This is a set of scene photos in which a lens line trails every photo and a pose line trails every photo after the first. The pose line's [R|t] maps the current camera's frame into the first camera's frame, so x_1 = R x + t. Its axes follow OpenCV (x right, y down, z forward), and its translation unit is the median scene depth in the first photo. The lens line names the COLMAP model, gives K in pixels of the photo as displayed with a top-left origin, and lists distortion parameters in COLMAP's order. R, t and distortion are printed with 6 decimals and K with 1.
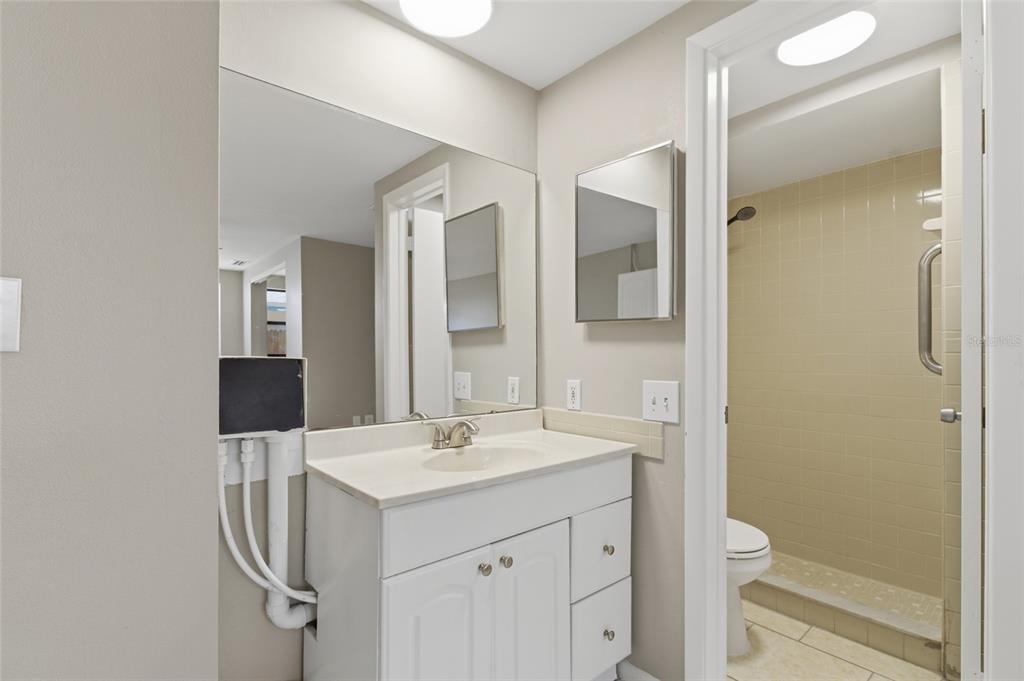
lens RADIAL K [[483.2, 0, 518.5], [0, 483.2, 343.5], [0, 0, 1]] dist [-0.028048, 0.019720]
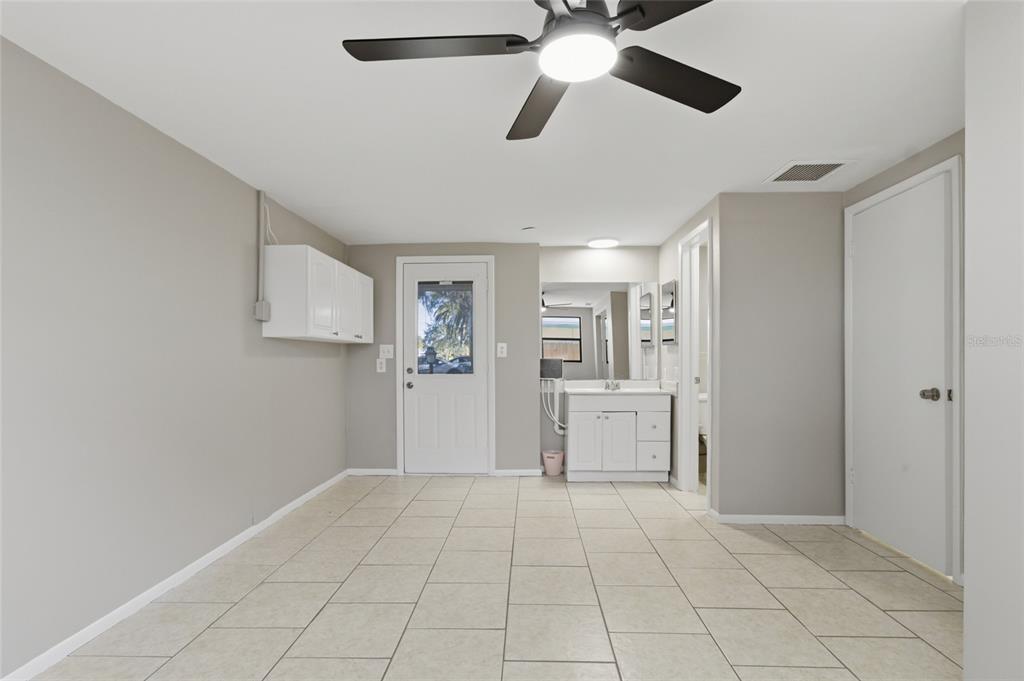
lens RADIAL K [[508.0, 0, 510.8], [0, 508.0, 356.7], [0, 0, 1]] dist [-0.000704, -0.000127]
pose [[0.719171, -0.003219, -0.694825, 1.984279], [0.016560, 0.999785, 0.012509, -0.039704], [0.694635, -0.020503, 0.719070, -2.058036]]
